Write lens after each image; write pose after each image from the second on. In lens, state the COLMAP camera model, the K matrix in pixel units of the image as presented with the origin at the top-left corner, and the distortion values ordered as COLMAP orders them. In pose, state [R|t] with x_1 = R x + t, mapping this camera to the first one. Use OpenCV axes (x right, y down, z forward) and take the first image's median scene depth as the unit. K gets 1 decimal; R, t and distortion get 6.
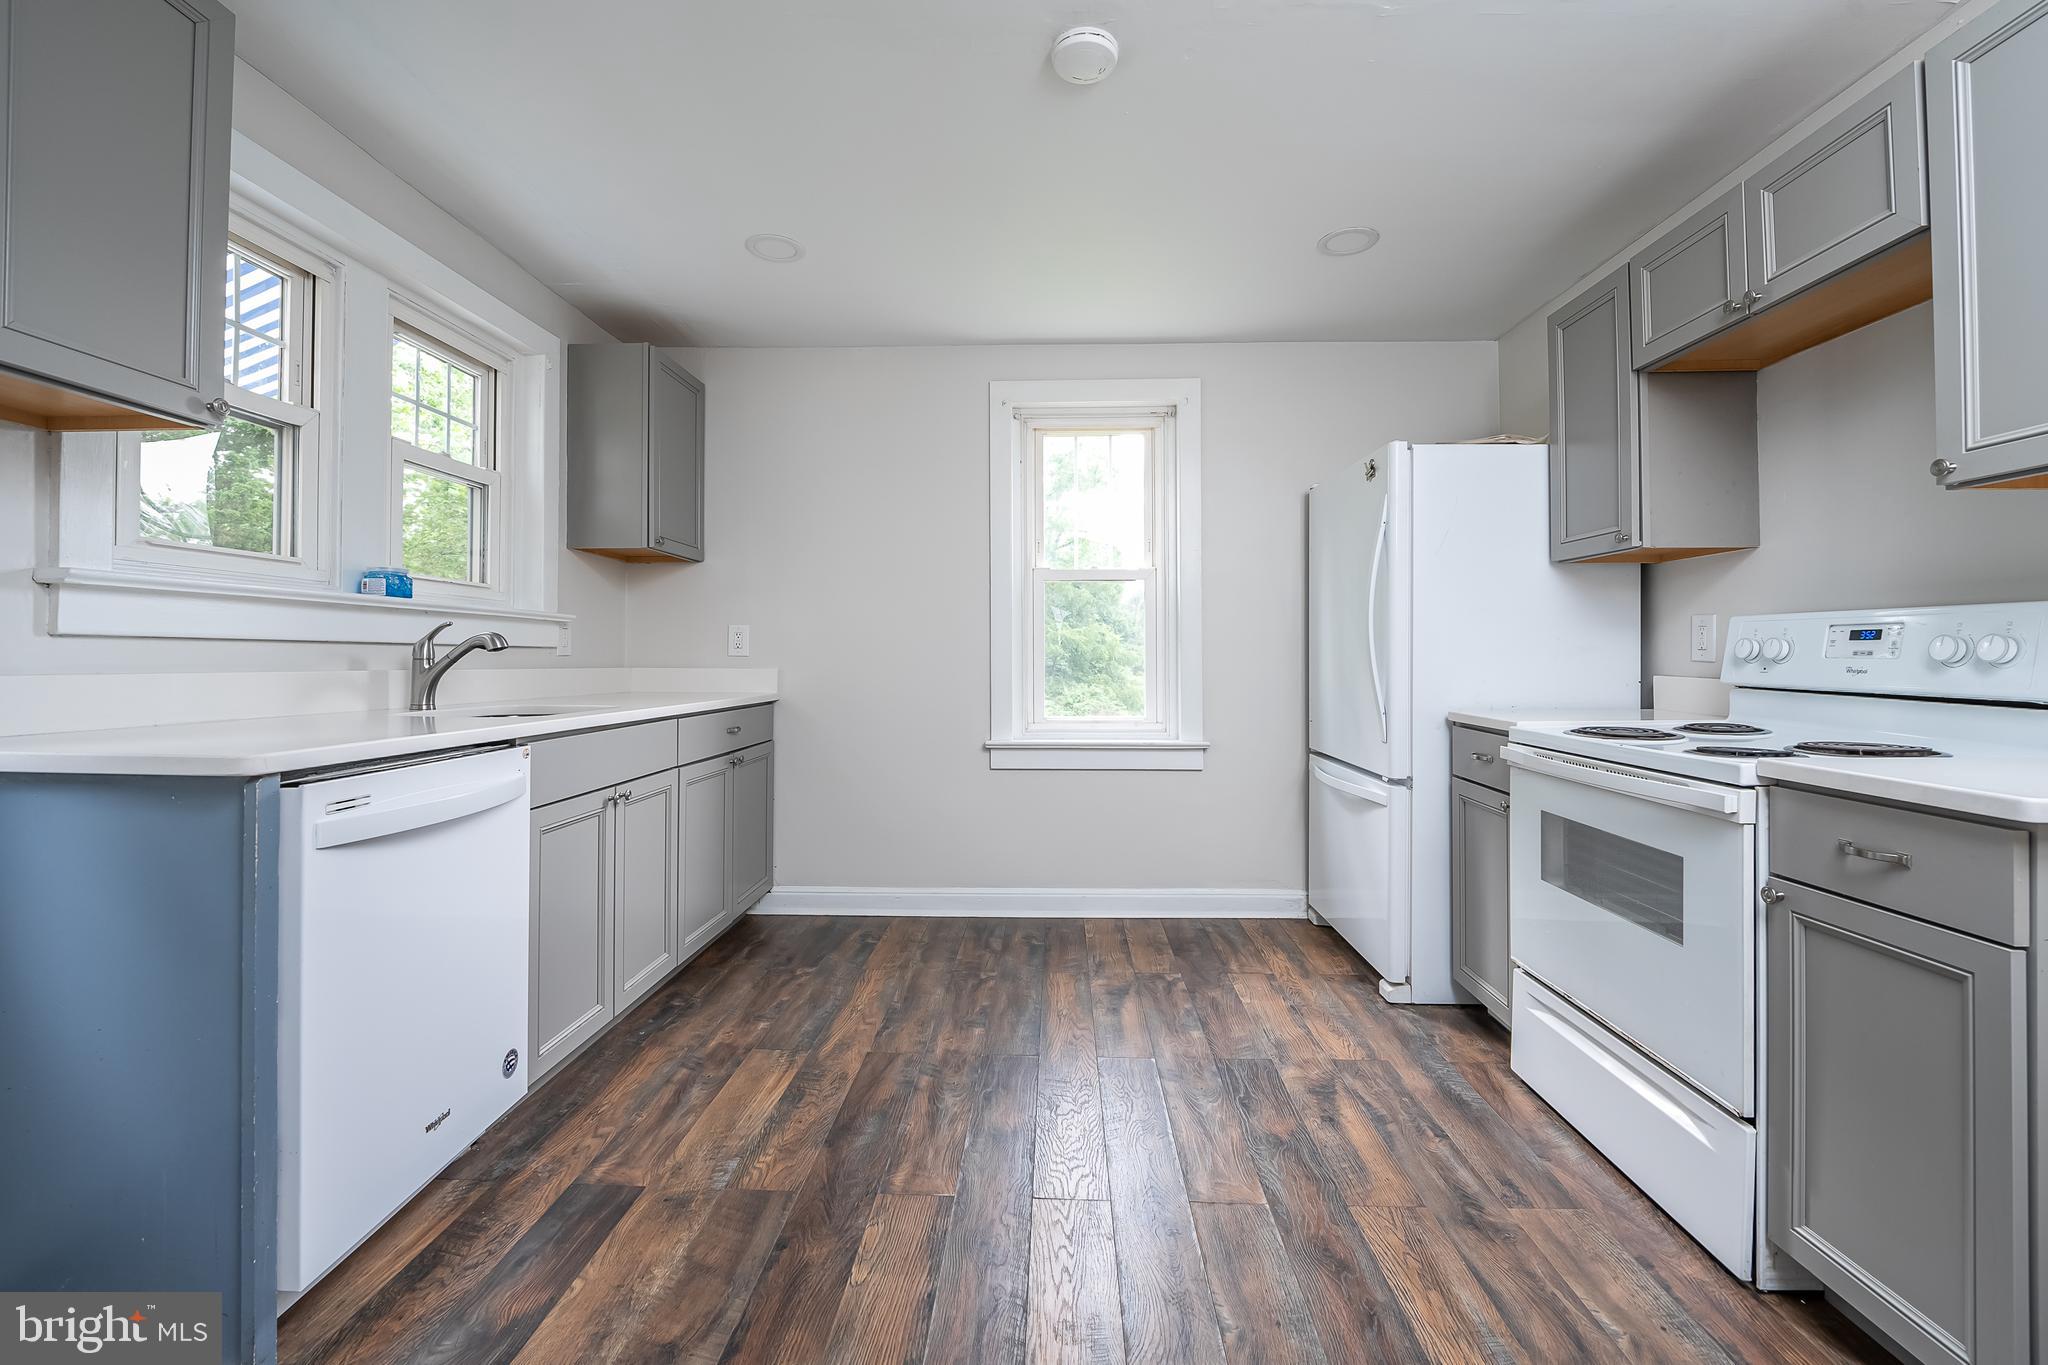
lens RADIAL K [[843.3, 0, 1003.7], [0, 843.3, 659.3], [0, 0, 1]] dist [-0.000219, -0.007710]
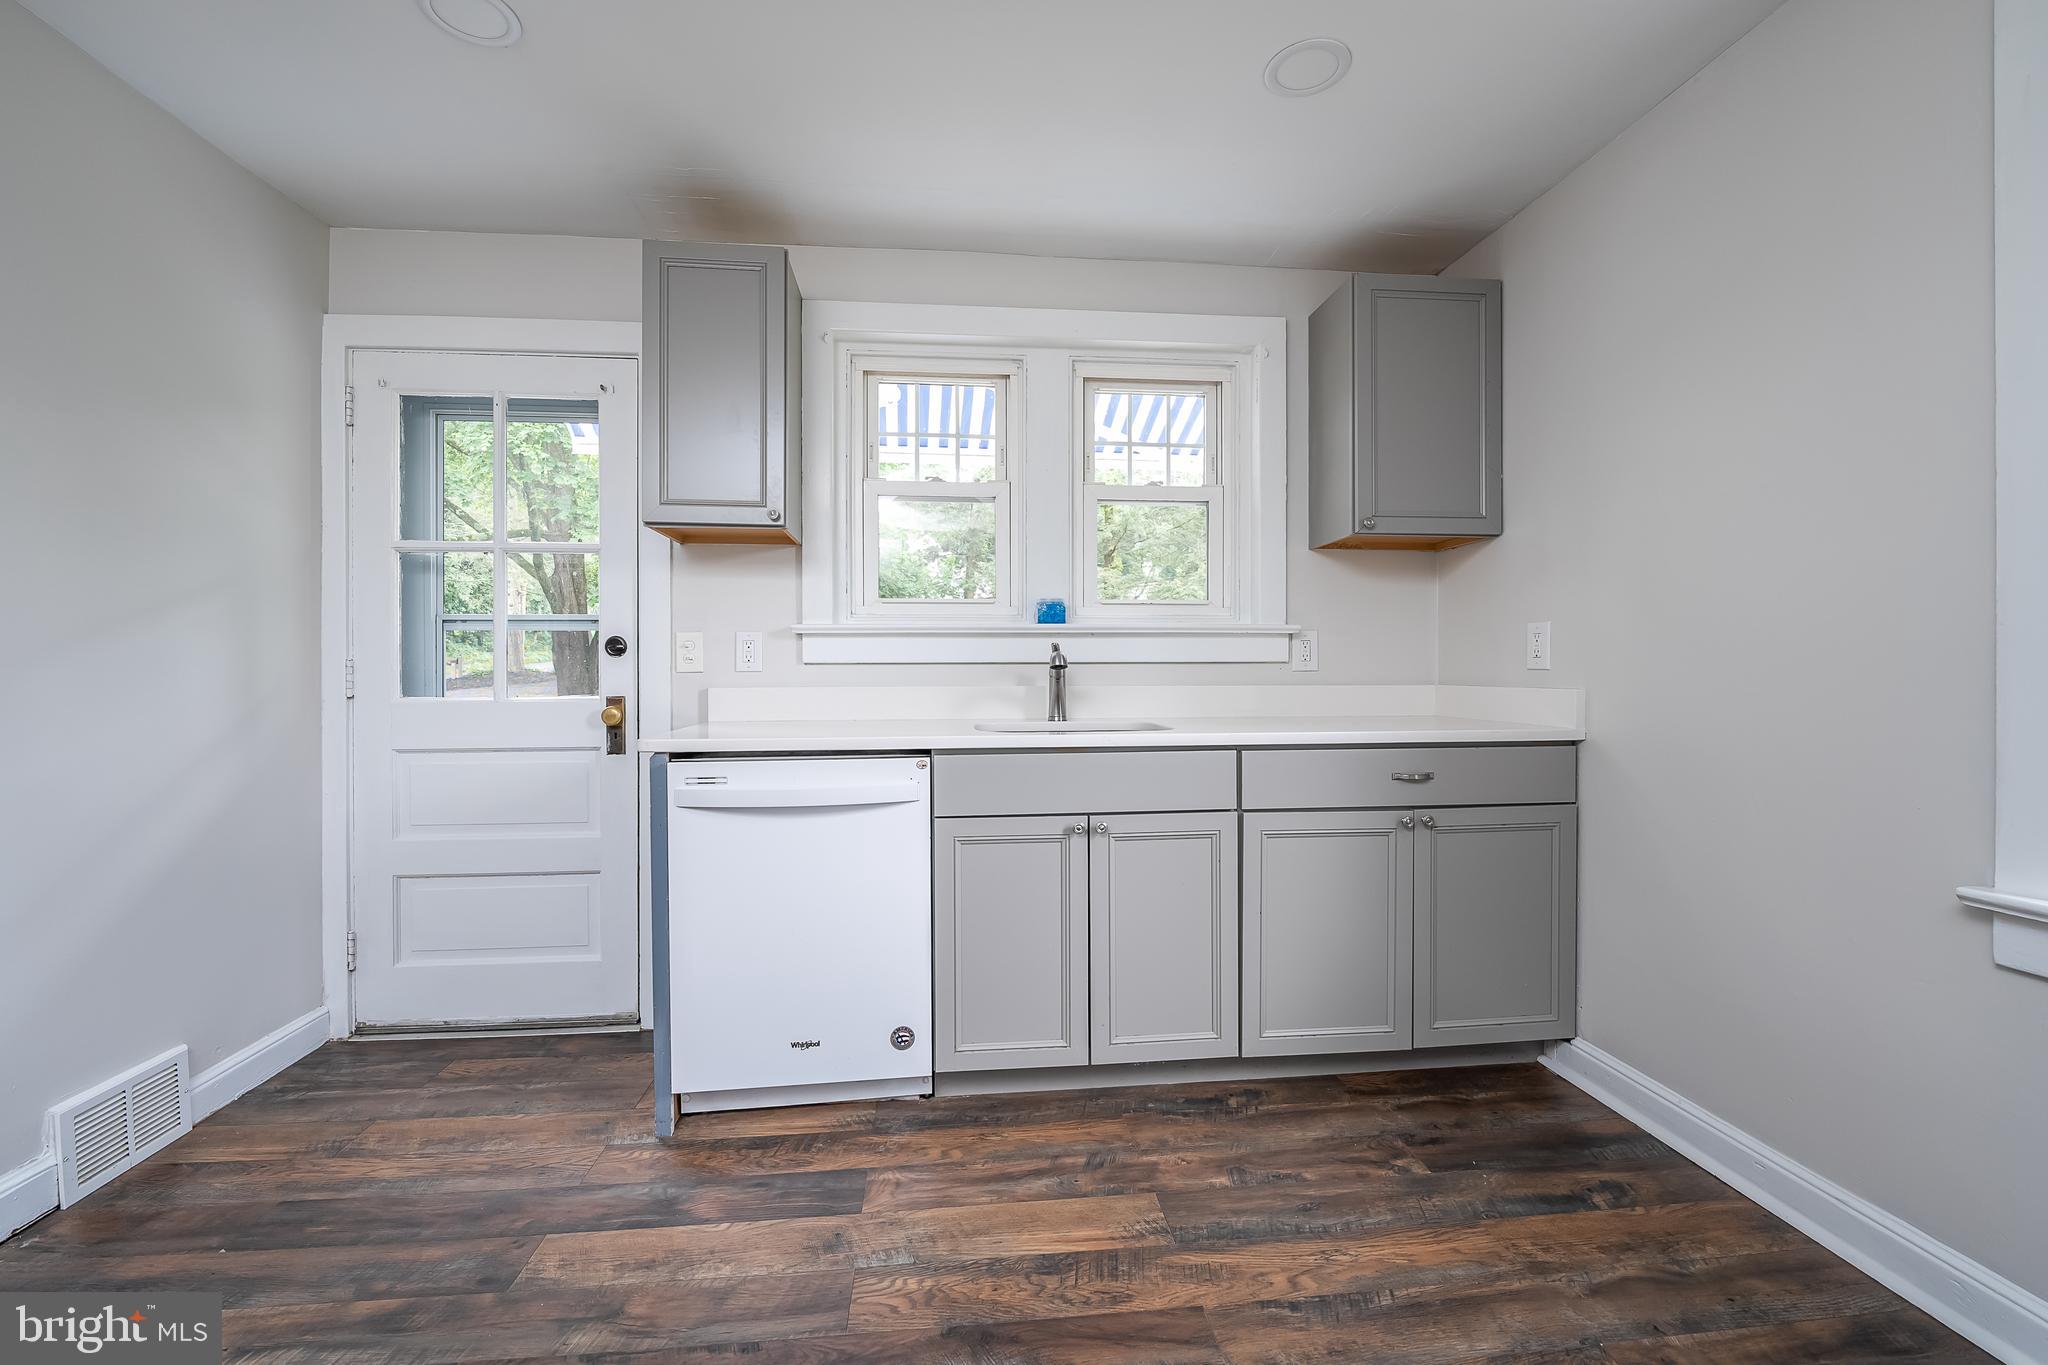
lens RADIAL K [[854.9, 0, 1044.1], [0, 854.9, 681.8], [0, 0, 1]] dist [-0.011128, -0.000268]
pose [[0.158493, 0.009832, -0.987311, 0.435700], [0.005121, 0.999929, 0.010779, -0.004919], [0.987347, -0.006764, 0.158431, 0.782782]]
